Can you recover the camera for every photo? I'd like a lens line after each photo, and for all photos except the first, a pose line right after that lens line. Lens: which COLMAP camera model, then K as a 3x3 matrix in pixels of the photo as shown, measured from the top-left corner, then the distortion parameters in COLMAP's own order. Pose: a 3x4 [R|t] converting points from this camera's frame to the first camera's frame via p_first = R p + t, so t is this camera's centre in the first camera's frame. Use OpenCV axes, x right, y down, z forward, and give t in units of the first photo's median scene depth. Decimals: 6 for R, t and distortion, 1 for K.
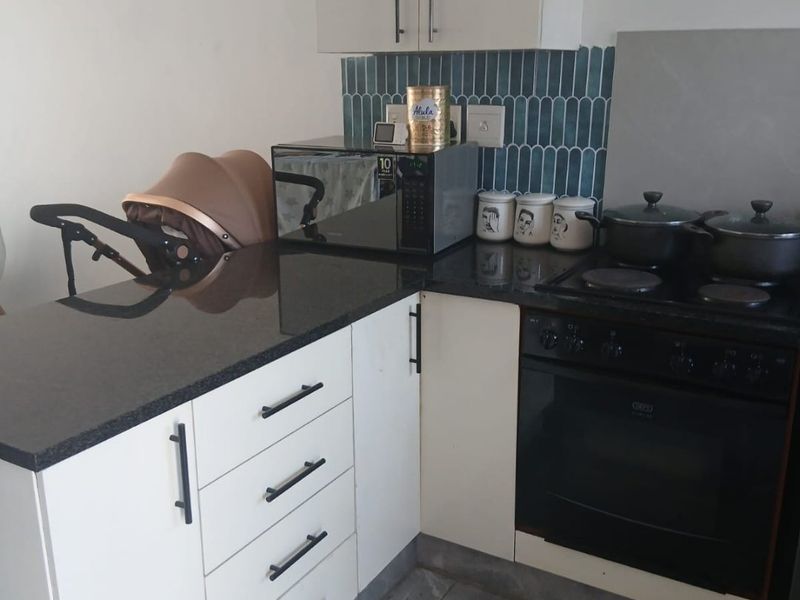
lens RADIAL K [[790.8, 0, 400.0], [0, 790.8, 300.0], [0, 0, 1]] dist [0.147096, -0.279048]
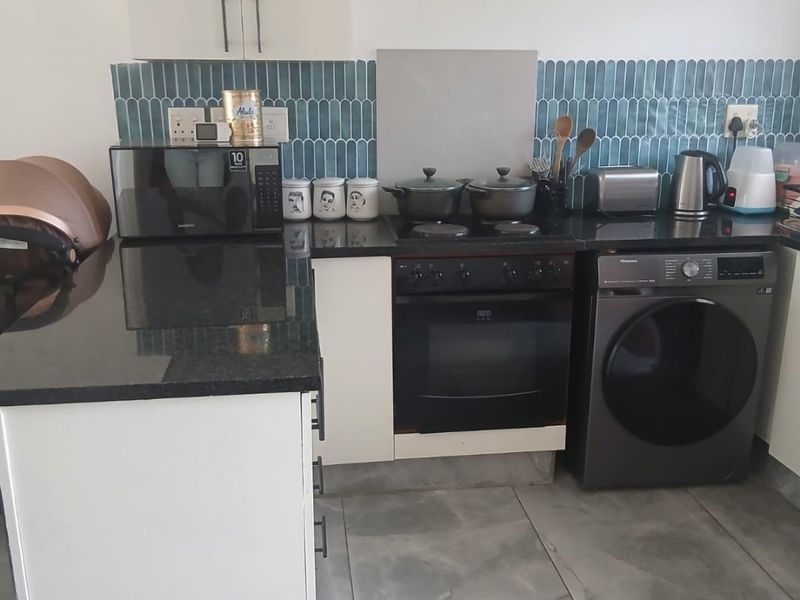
lens RADIAL K [[787.9, 0, 400.0], [0, 787.9, 300.0], [0, 0, 1]] dist [0.138185, -0.282193]
pose [[0.790199, -0.161324, 0.591235, -0.503225], [0.168991, 0.984687, 0.042822, 0.019124], [-0.589090, 0.066075, 0.805361, -0.039687]]
